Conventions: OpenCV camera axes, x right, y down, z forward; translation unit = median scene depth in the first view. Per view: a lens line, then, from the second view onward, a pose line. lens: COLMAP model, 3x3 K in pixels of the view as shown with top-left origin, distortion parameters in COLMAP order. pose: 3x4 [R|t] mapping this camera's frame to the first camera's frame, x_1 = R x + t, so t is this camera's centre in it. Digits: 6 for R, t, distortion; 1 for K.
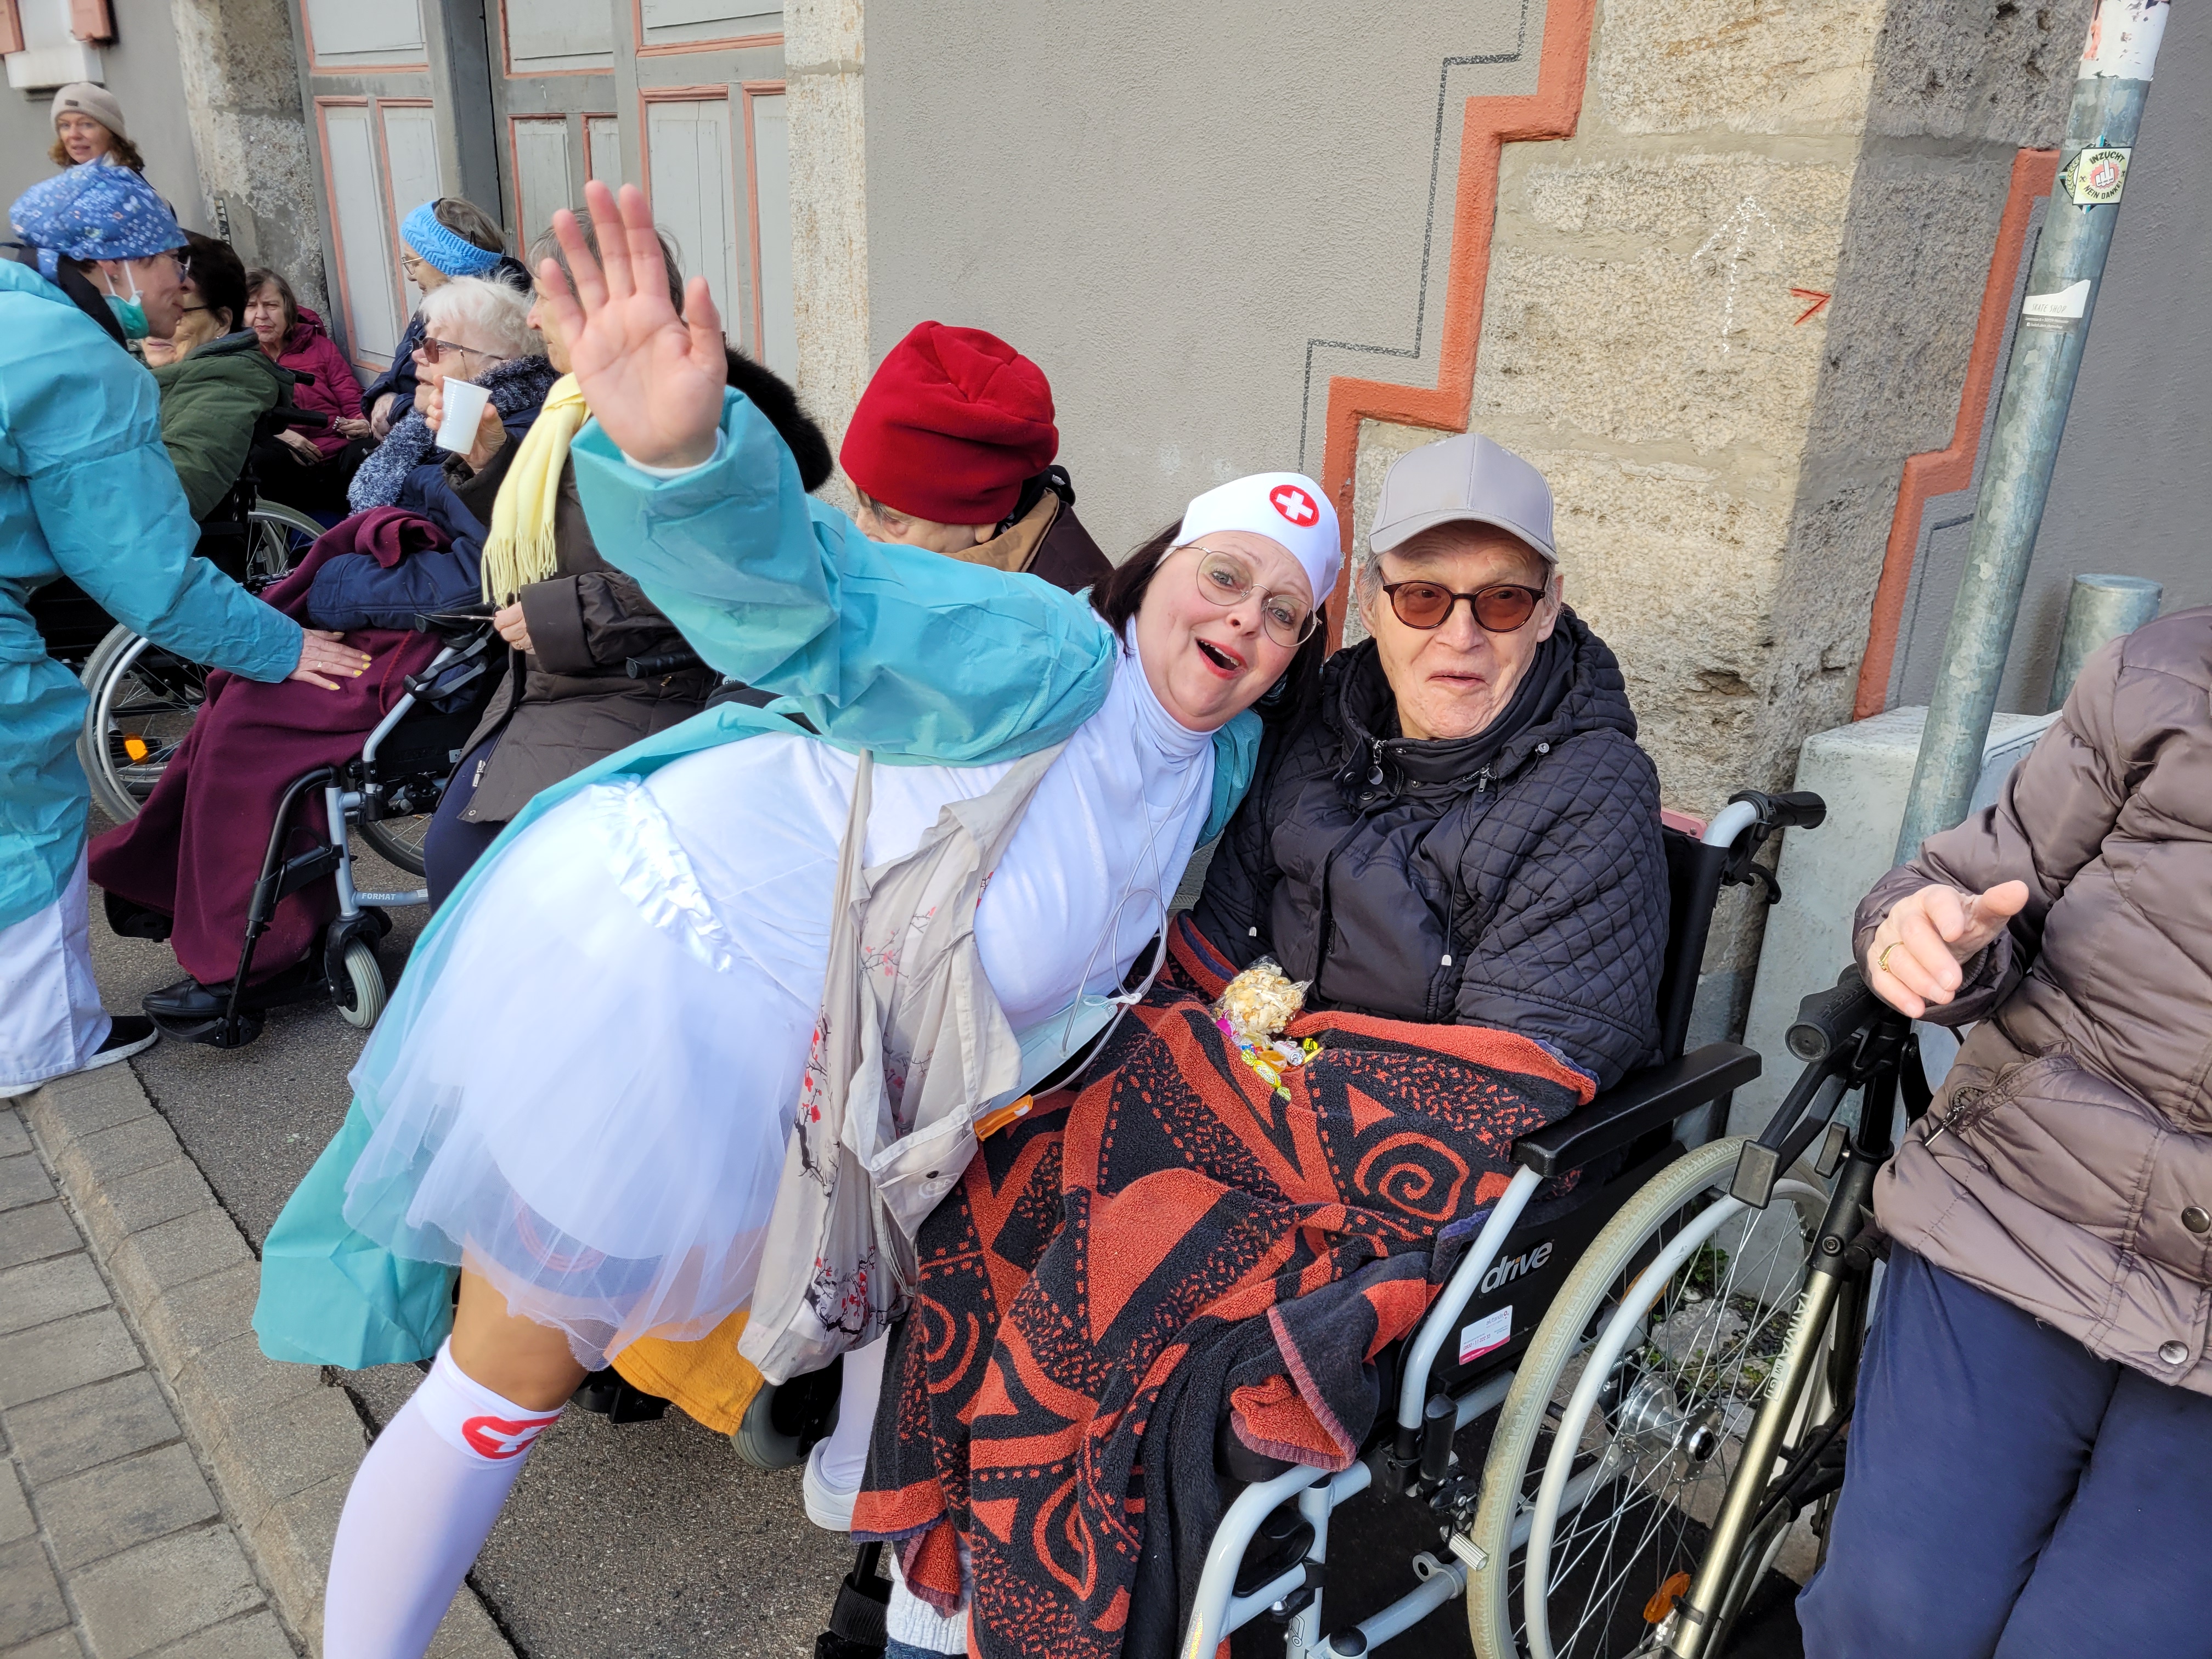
lens RADIAL K [[1681.7, 0, 1161.9], [0, 1681.7, 840.2], [0, 0, 1]] dist [0.058135, -0.046637]
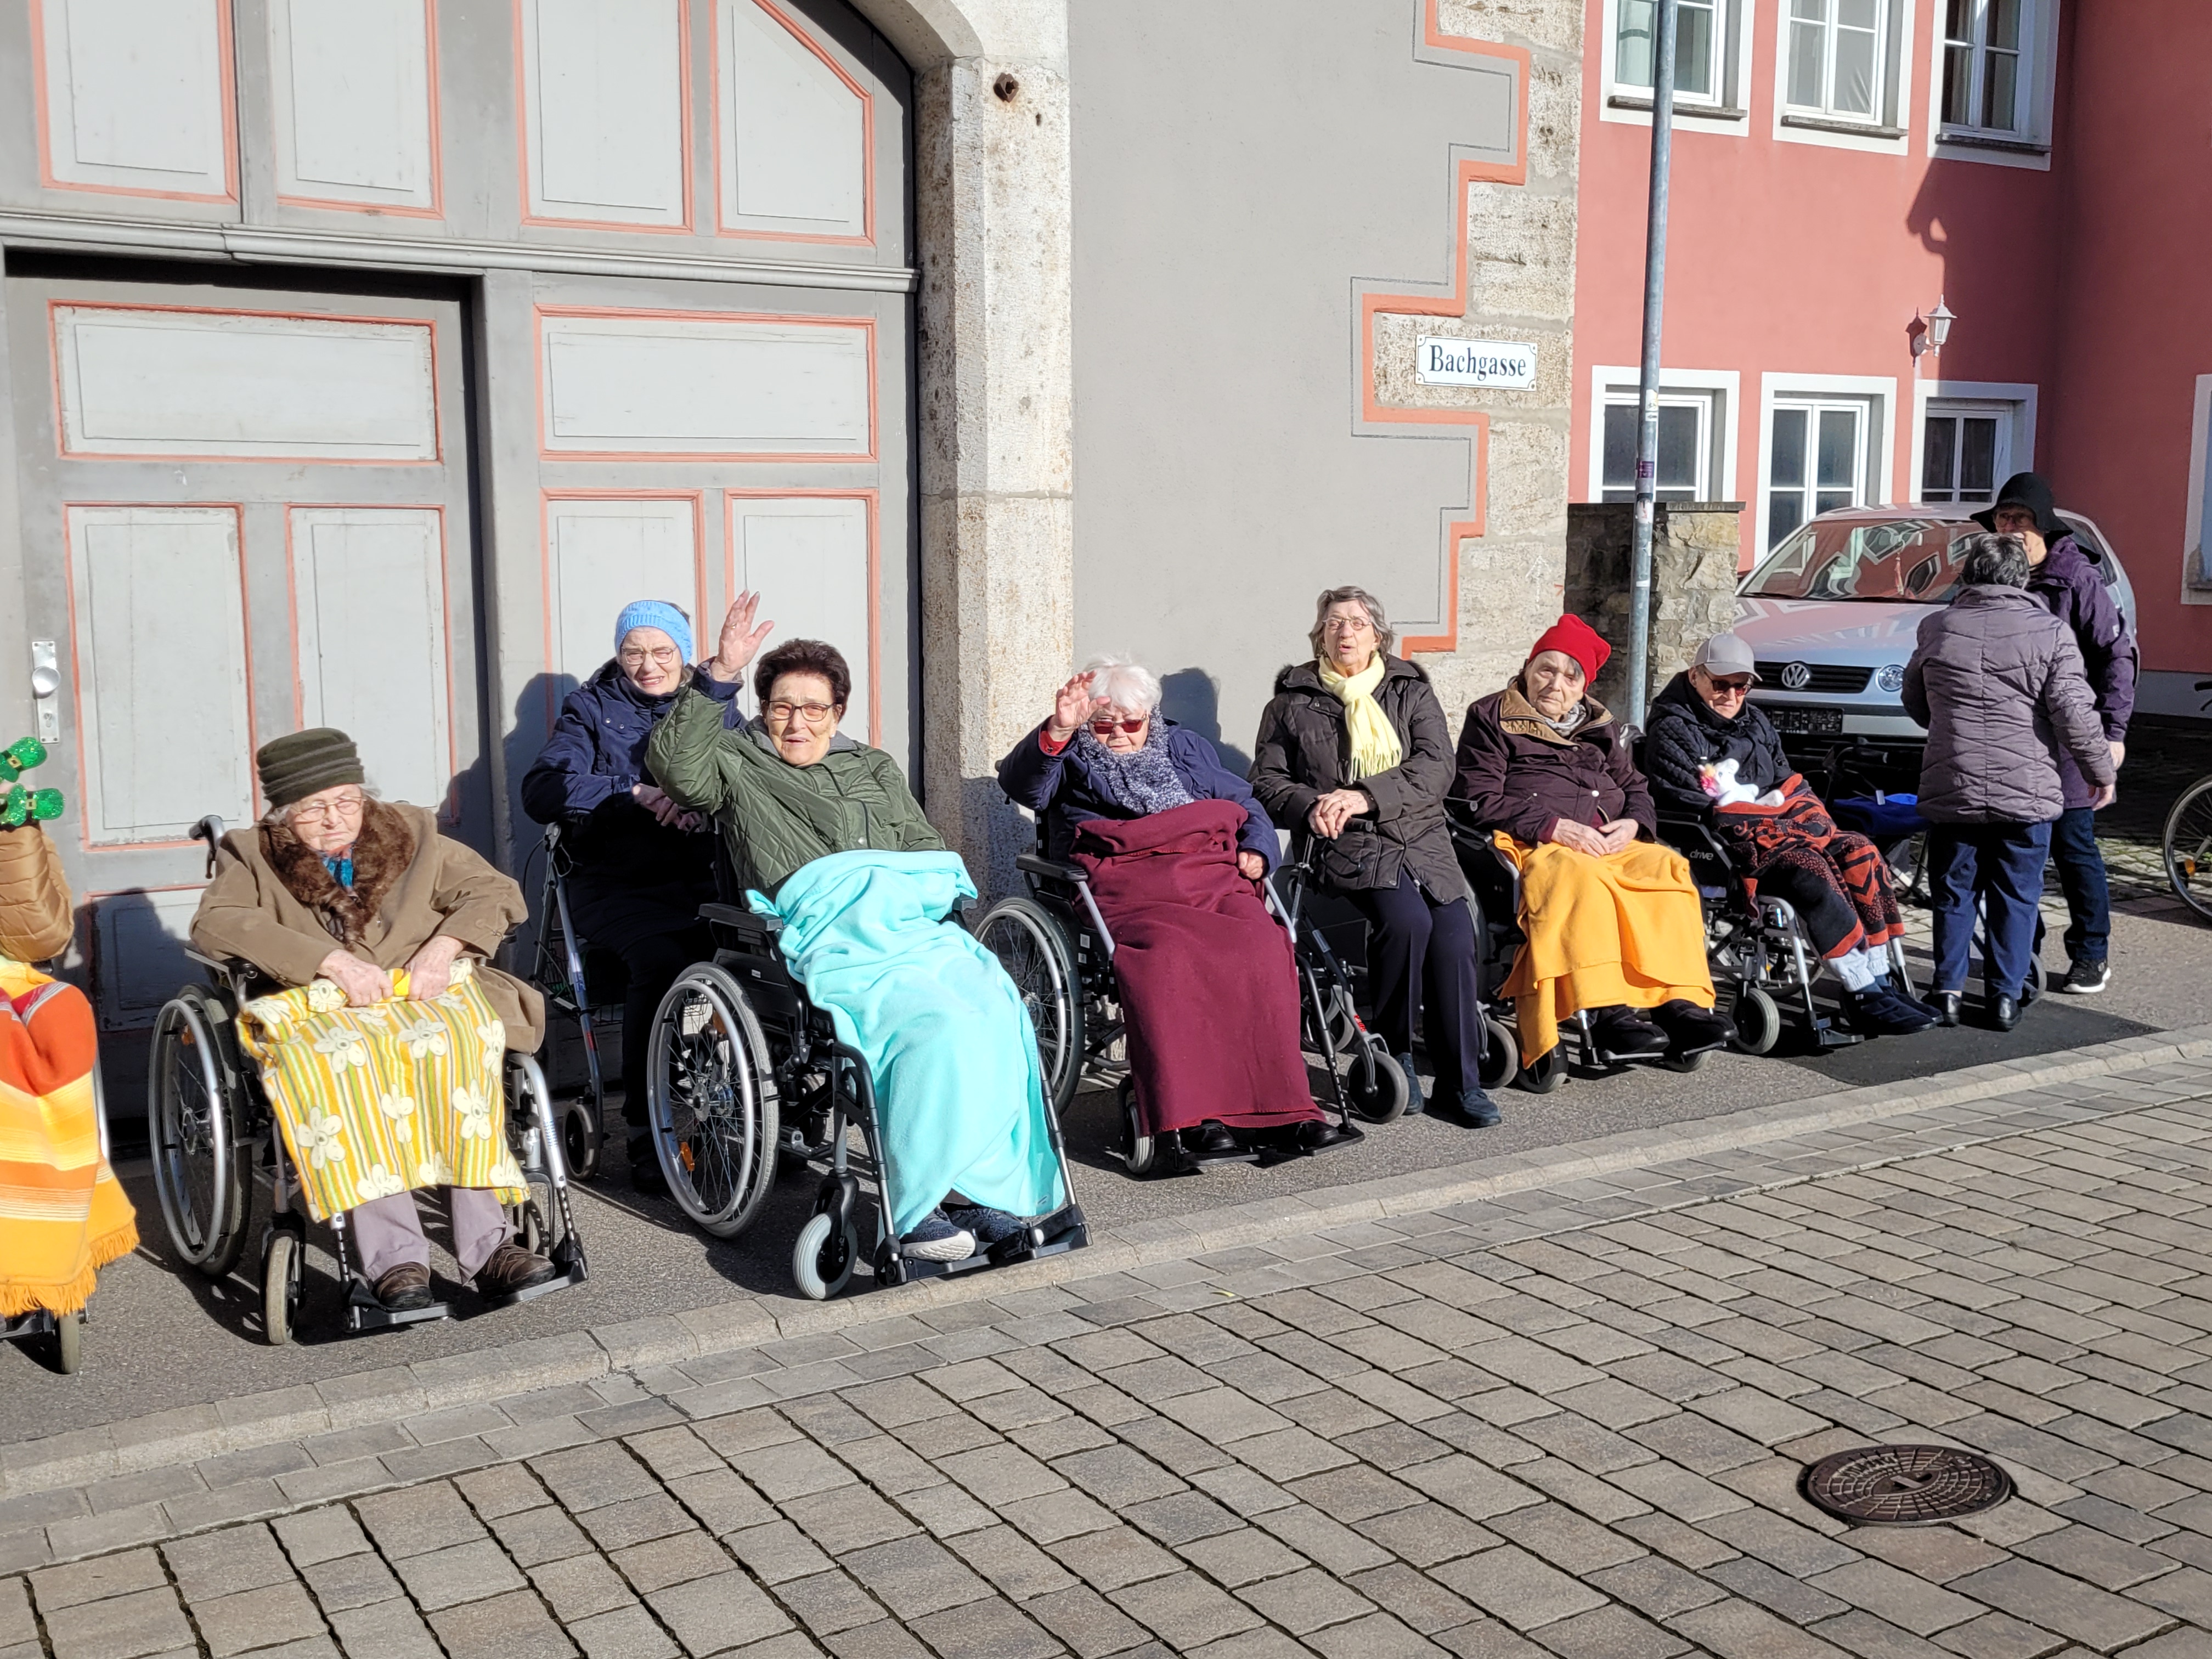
lens RADIAL K [[2224.5, 0, 1105.3], [0, 2224.5, 821.5], [0, 0, 1]] dist [0.060683, 0.000000]
pose [[0.174964, -0.166678, 0.970364, -2.434006], [0.348067, 0.932397, 0.097397, -0.404082], [-0.920998, 0.320710, 0.221151, 0.684566]]
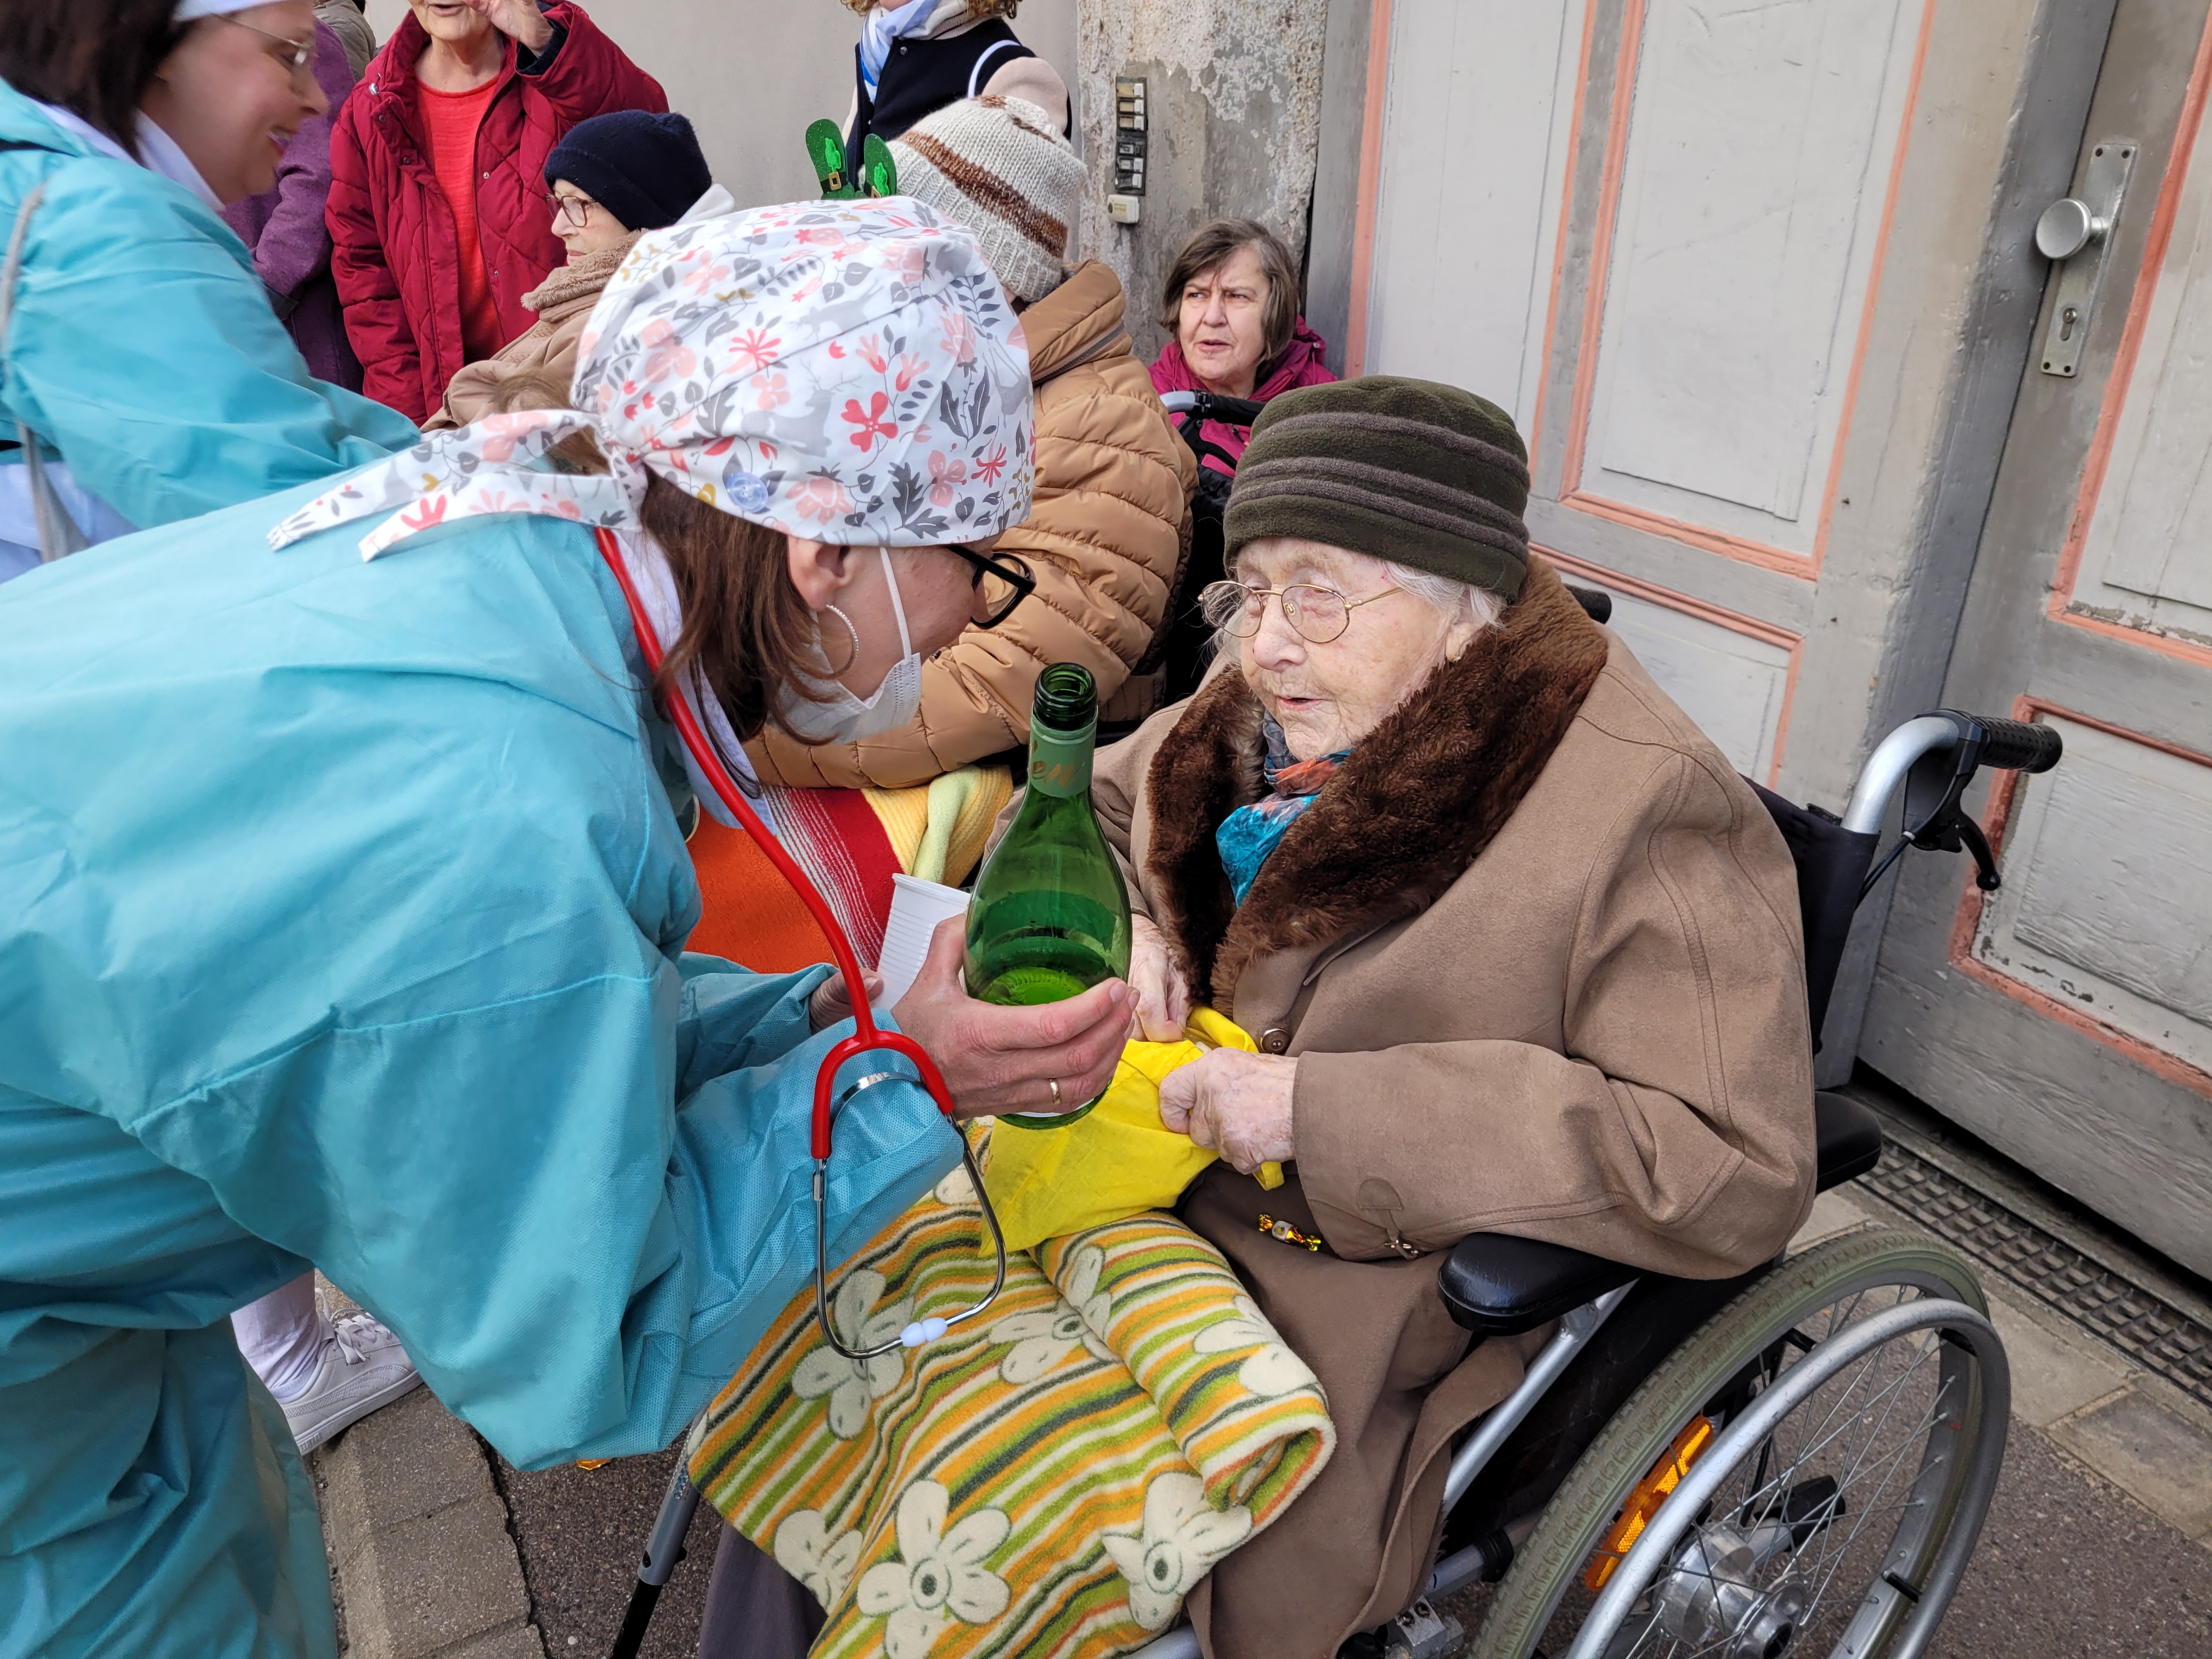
lens RADIAL K [[1681.7, 0, 1126.1], [0, 1681.7, 835.1], [0, 0, 1]] dist [0.058135, -0.046637]
pose [[0.973143, 0.077543, -0.216747, -0.929449], [-0.064154, 0.995610, 0.068150, -0.429597], [0.221080, -0.052414, 0.973846, 1.146285]]
